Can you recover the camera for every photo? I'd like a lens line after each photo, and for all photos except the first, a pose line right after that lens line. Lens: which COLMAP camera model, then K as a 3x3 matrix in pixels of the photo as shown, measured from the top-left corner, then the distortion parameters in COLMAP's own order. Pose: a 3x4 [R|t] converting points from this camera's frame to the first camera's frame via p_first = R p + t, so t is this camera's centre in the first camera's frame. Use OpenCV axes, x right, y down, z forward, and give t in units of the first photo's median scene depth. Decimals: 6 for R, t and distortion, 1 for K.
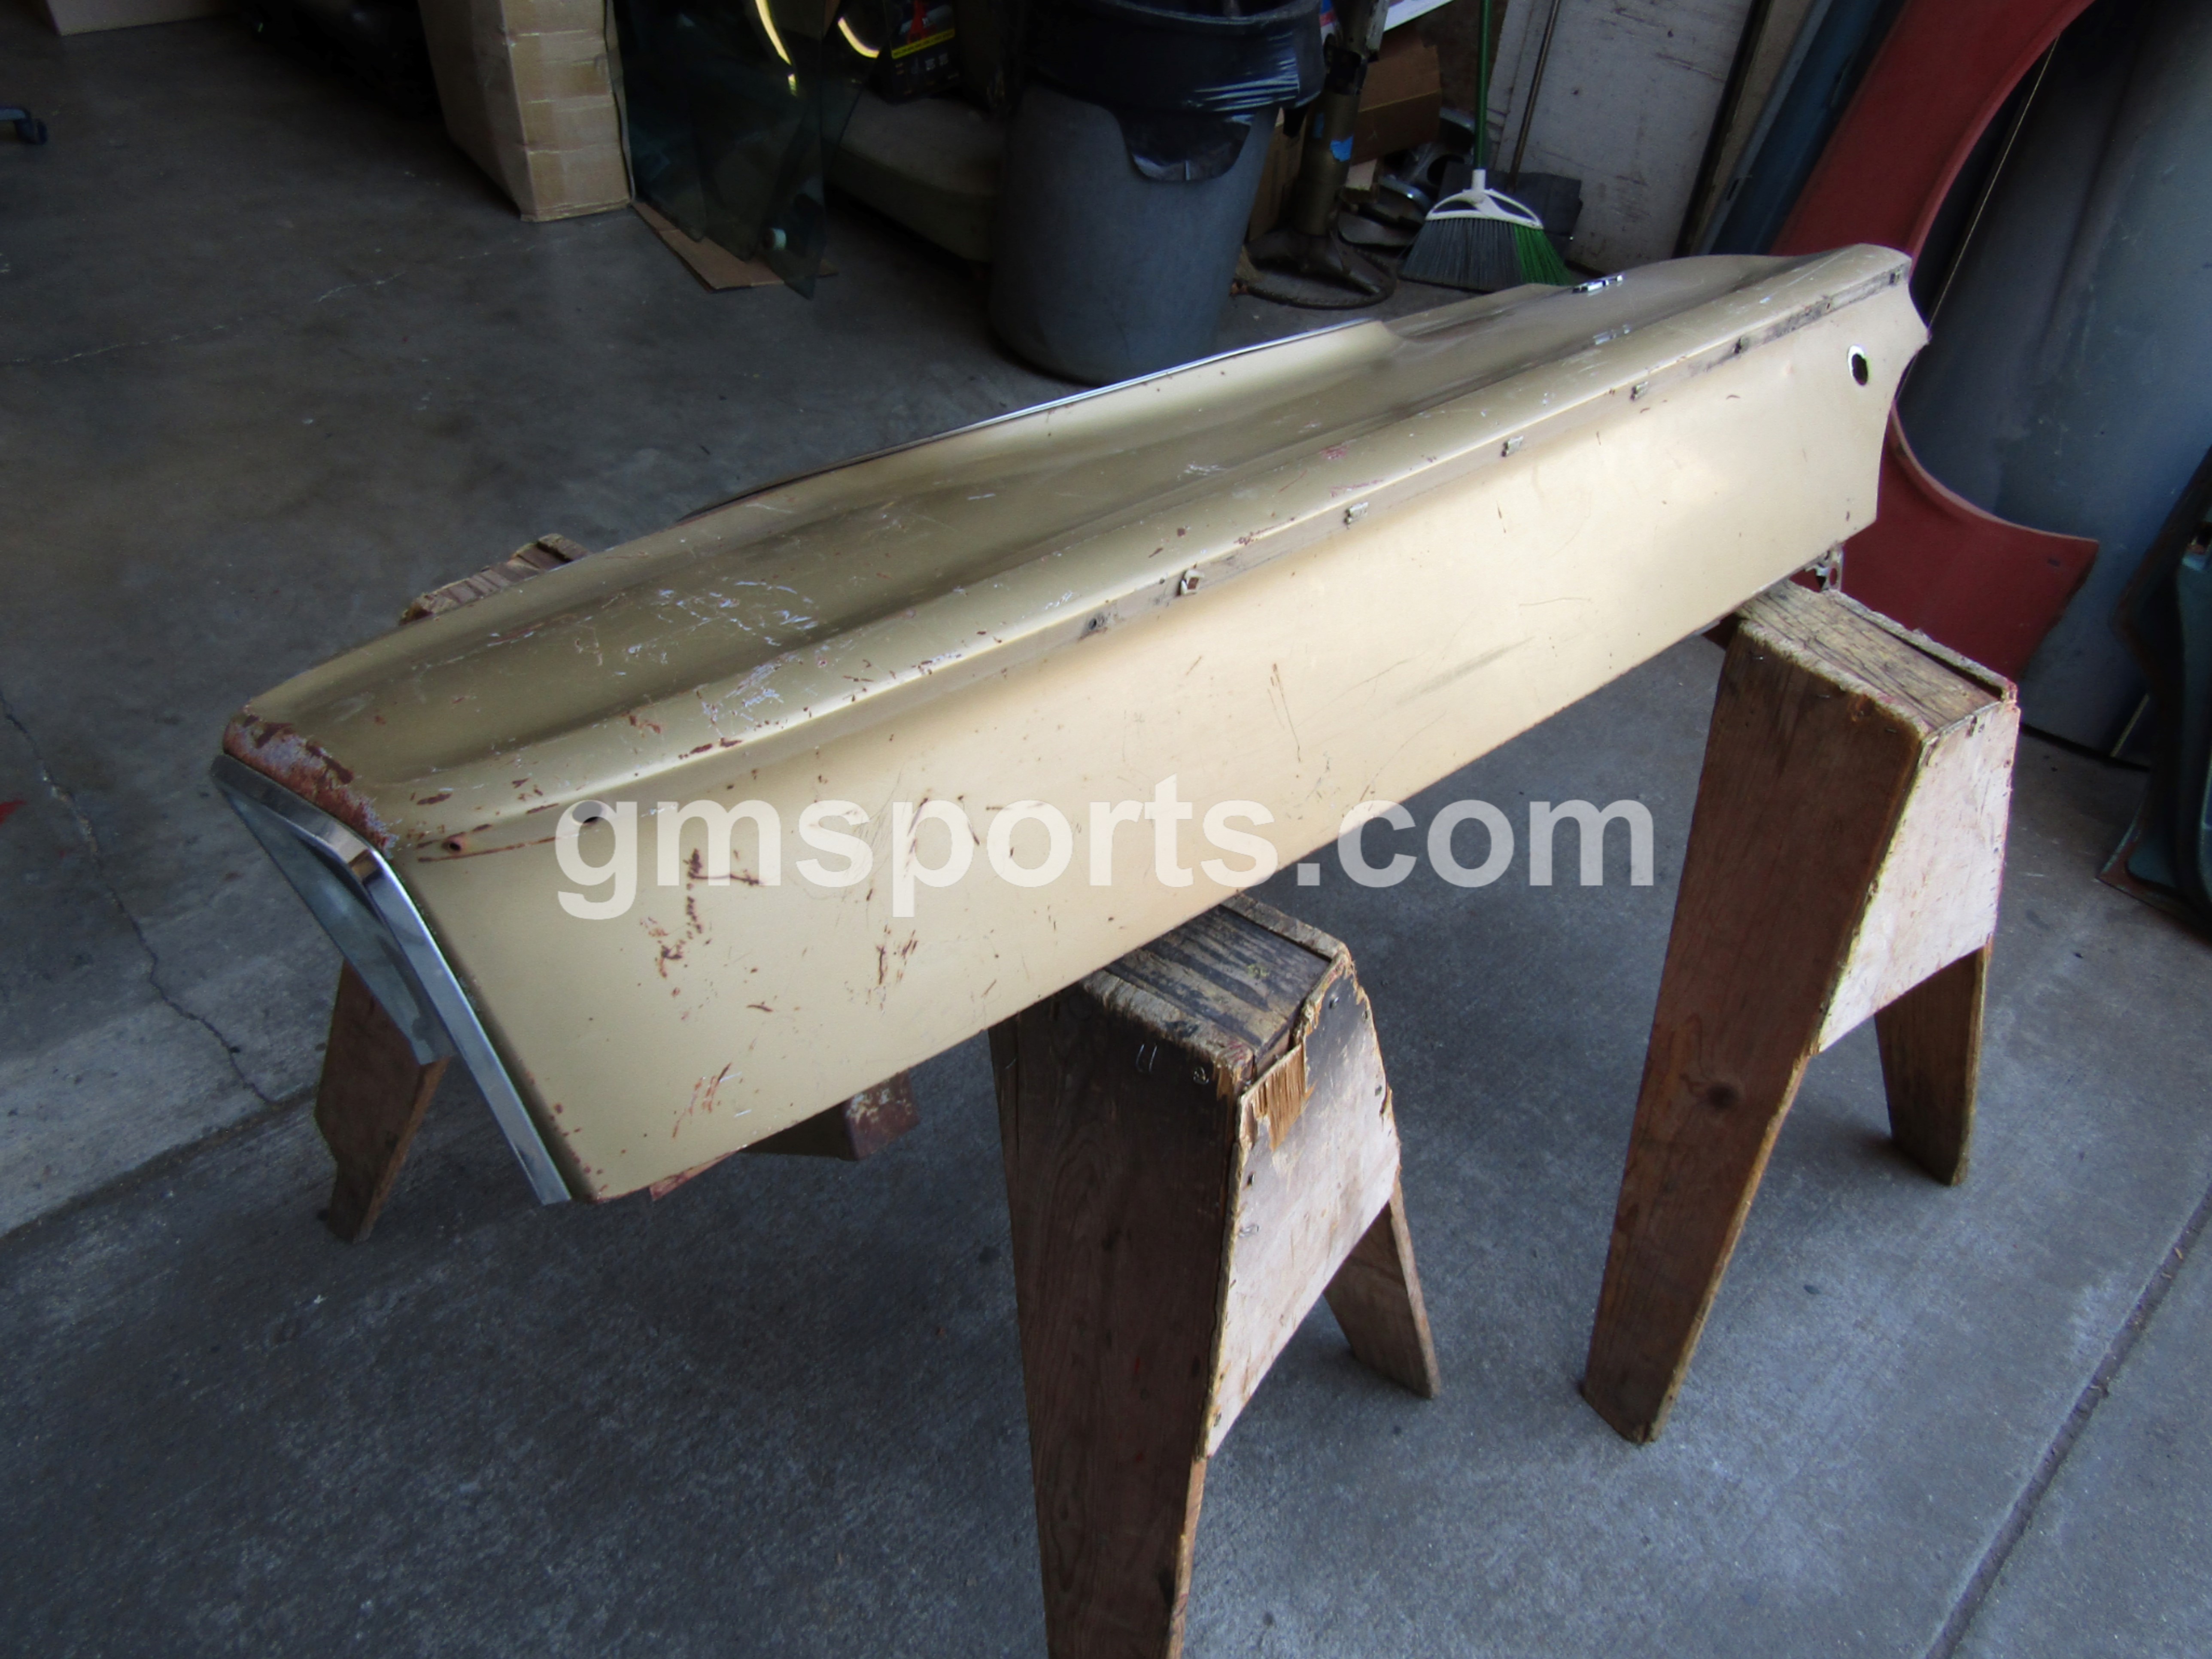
lens RADIAL K [[1566.4, 0, 1101.1], [0, 1566.4, 834.9], [0, 0, 1]] dist [-0.001656, -0.004444]
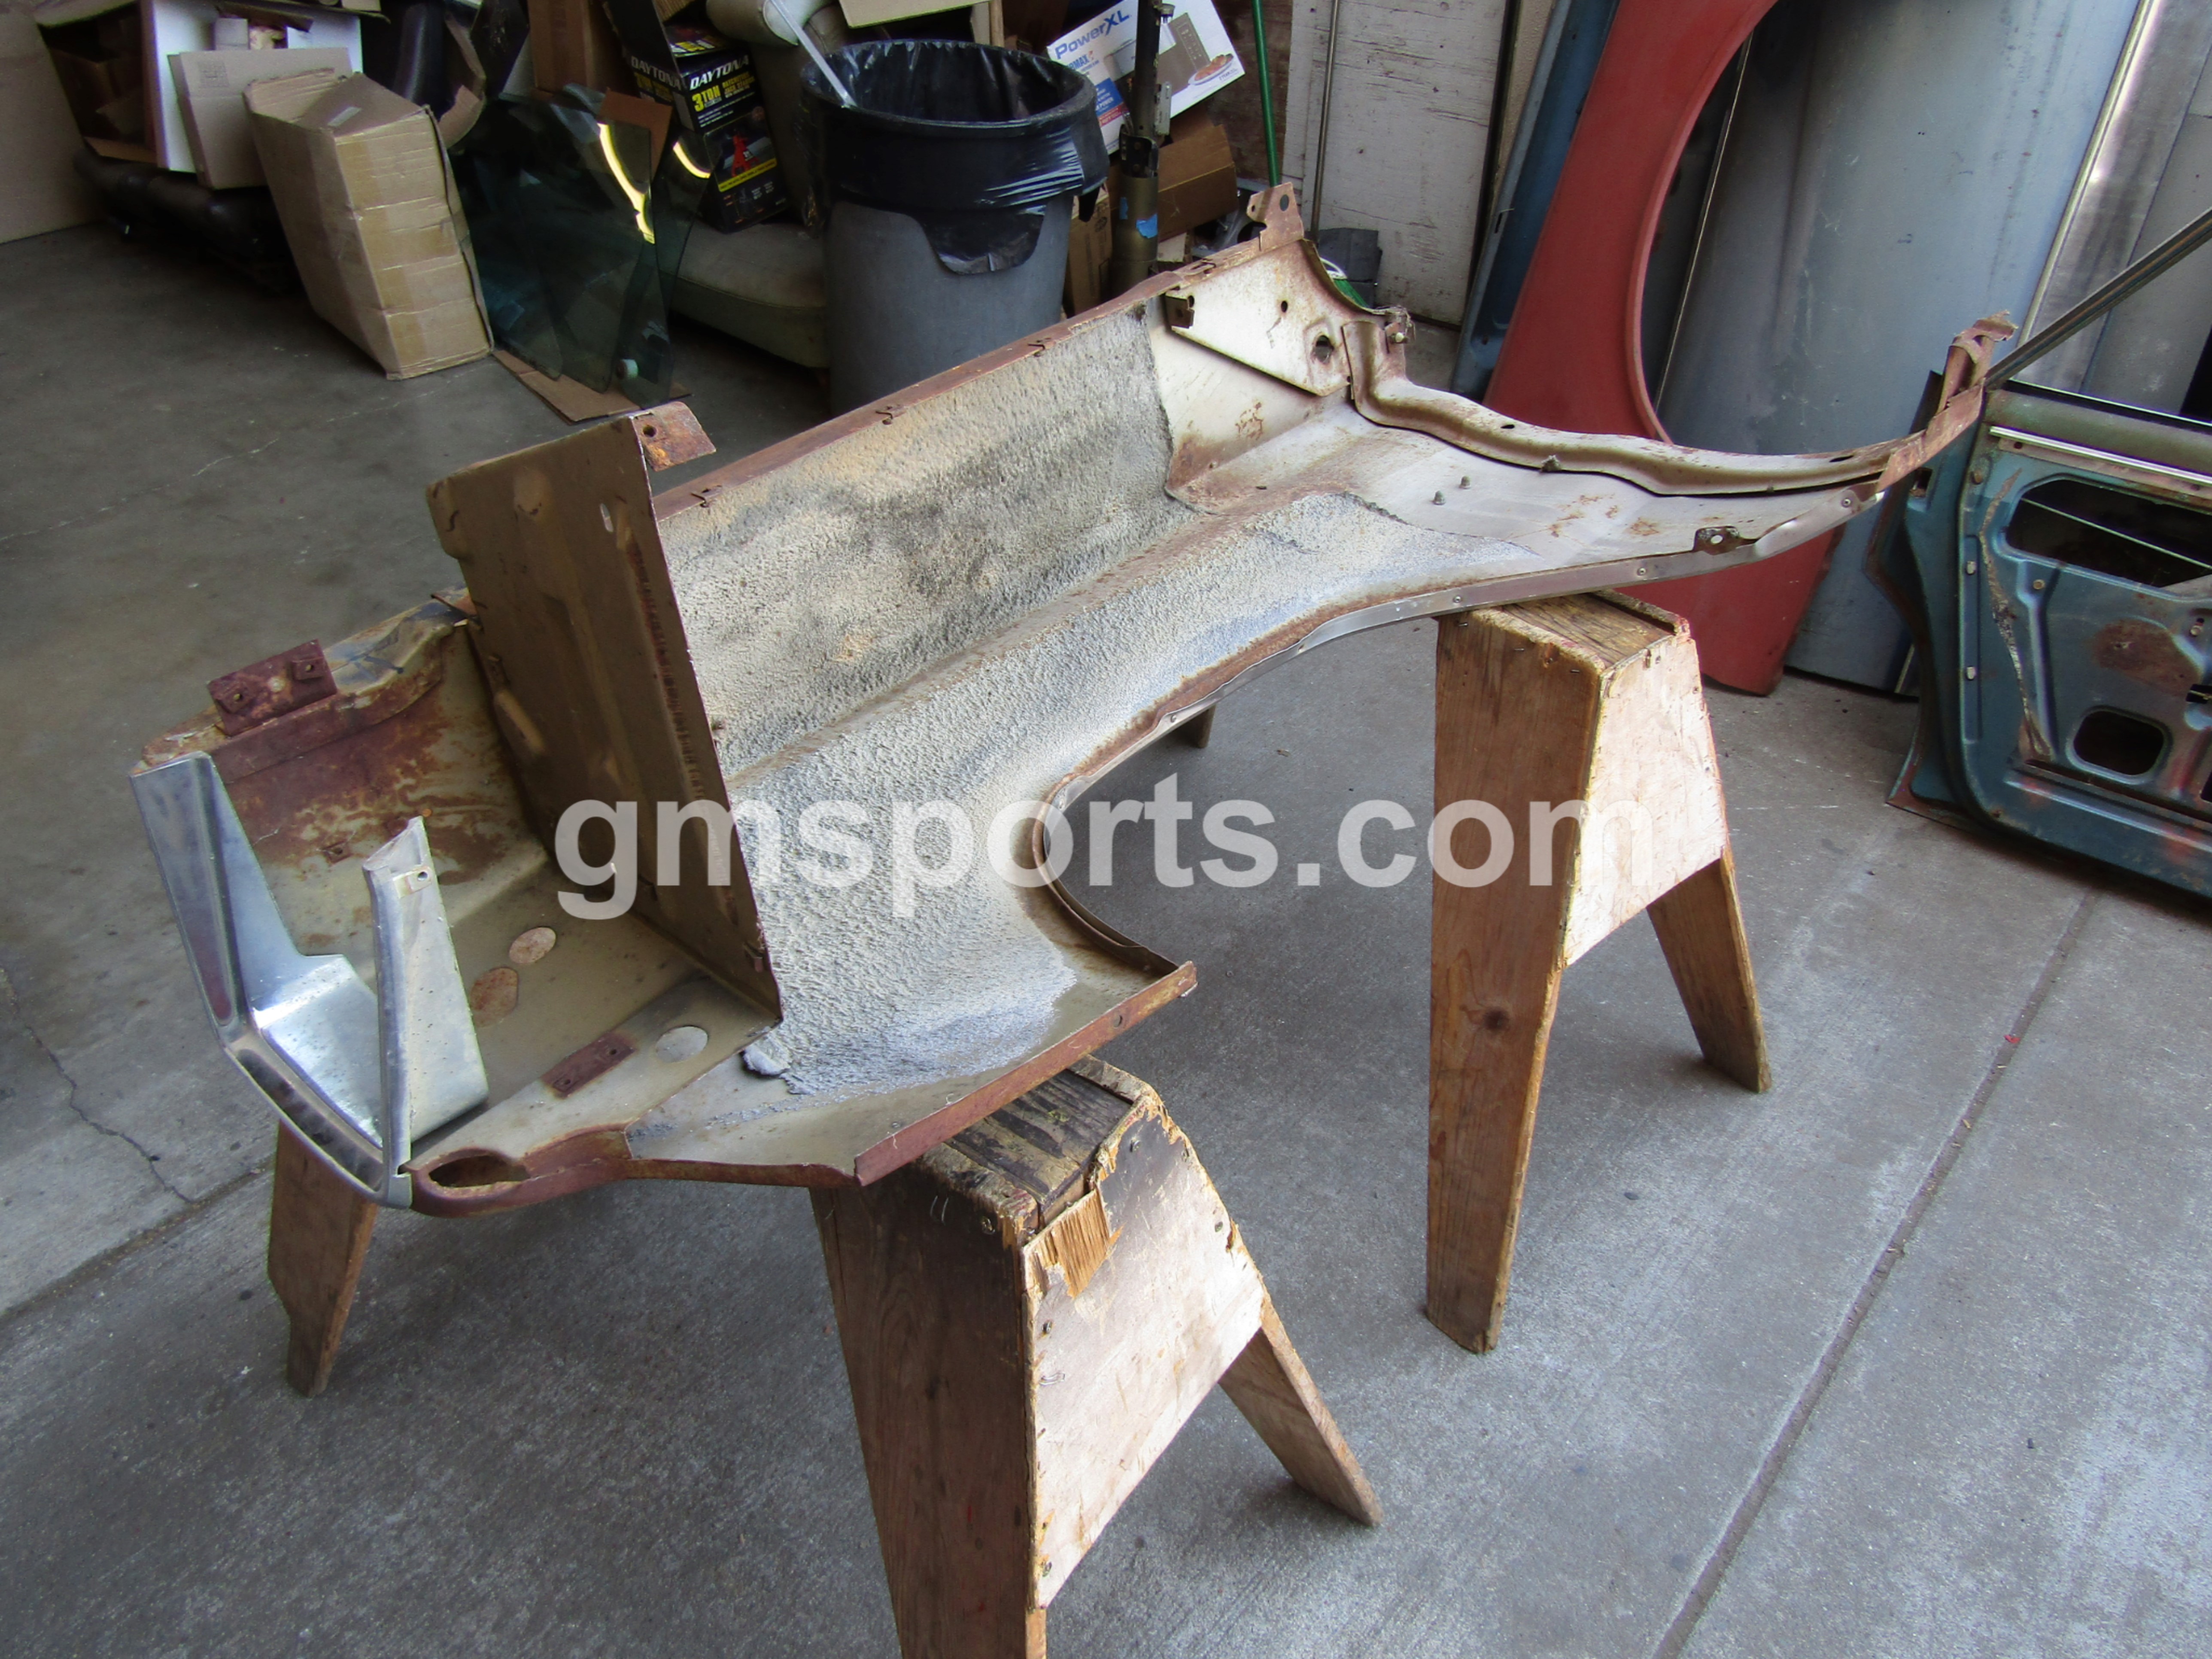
lens RADIAL K [[1566.4, 0, 1101.1], [0, 1566.4, 837.0], [0, 0, 1]] dist [-0.001656, -0.004444]
pose [[0.992414, -0.120627, 0.023751, 0.097604], [0.121721, 0.991211, -0.051814, 0.057645], [-0.017293, 0.054312, 0.998374, -0.099082]]
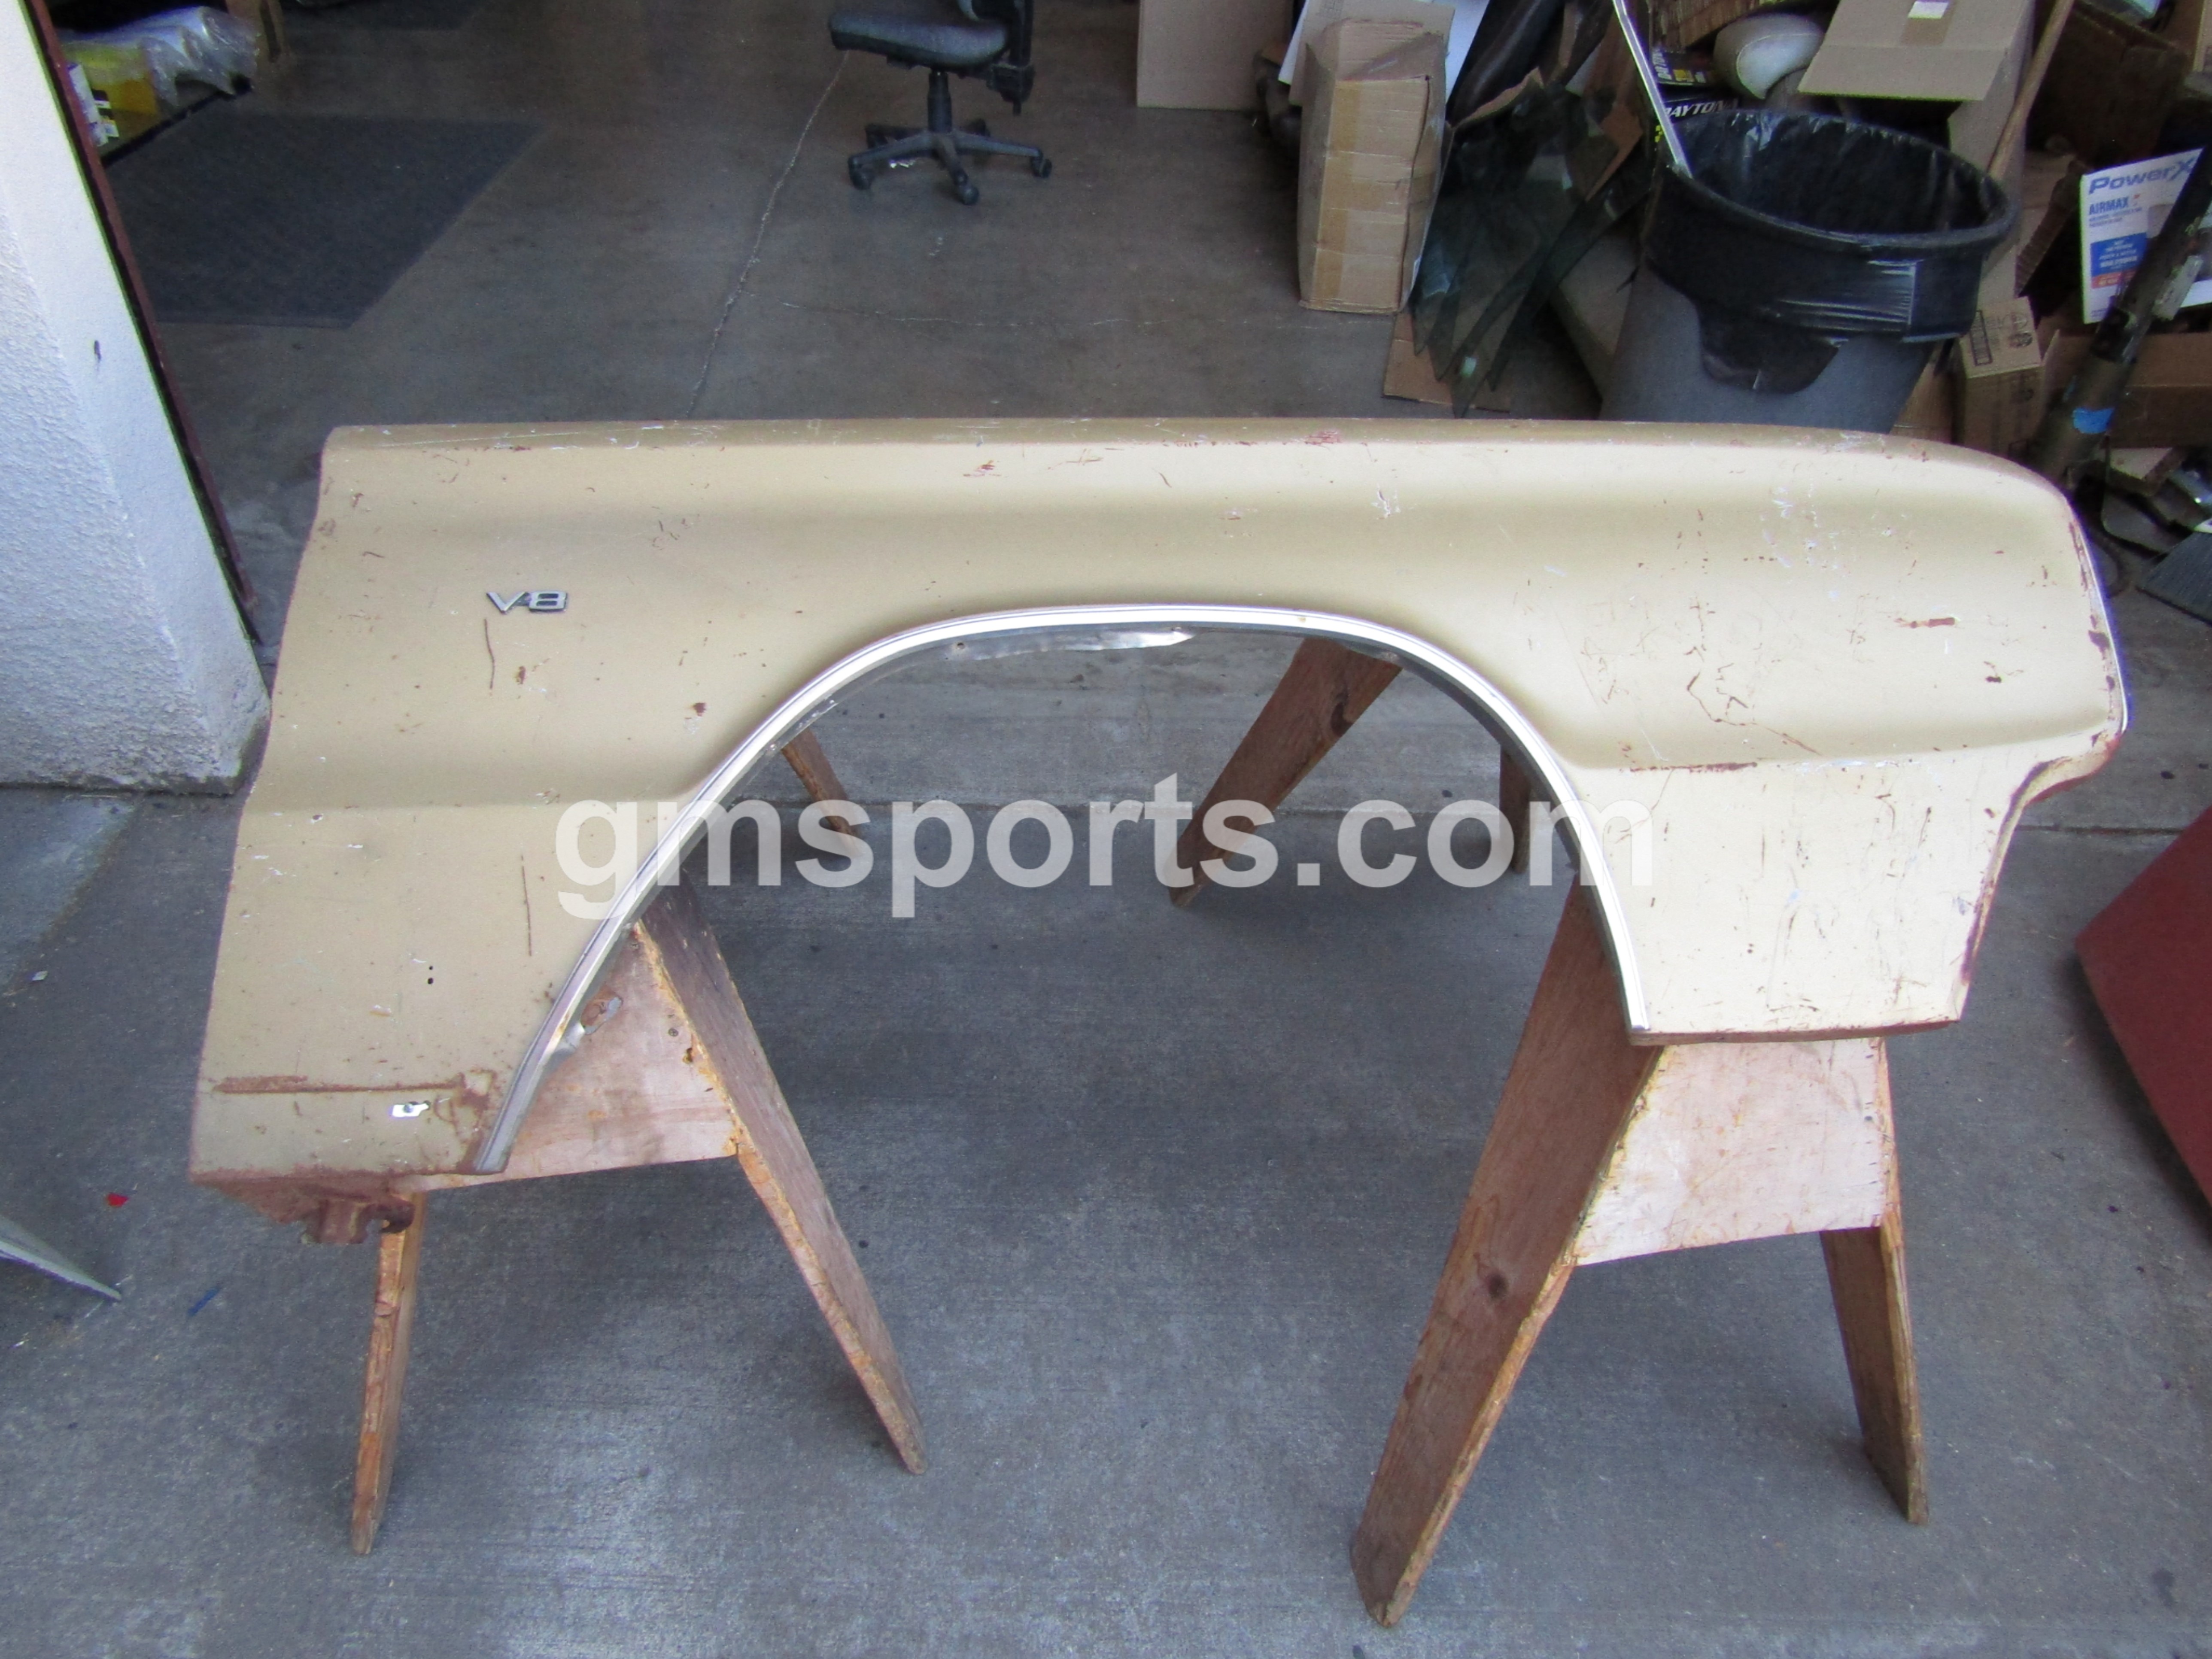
lens RADIAL K [[1566.4, 0, 1091.7], [0, 1566.4, 828.2], [0, 0, 1]] dist [-0.001656, -0.004444]
pose [[0.724756, 0.391178, -0.567193, 0.691825], [-0.438088, 0.897003, 0.058852, -0.108939], [0.531796, 0.205827, 0.821479, 0.125413]]
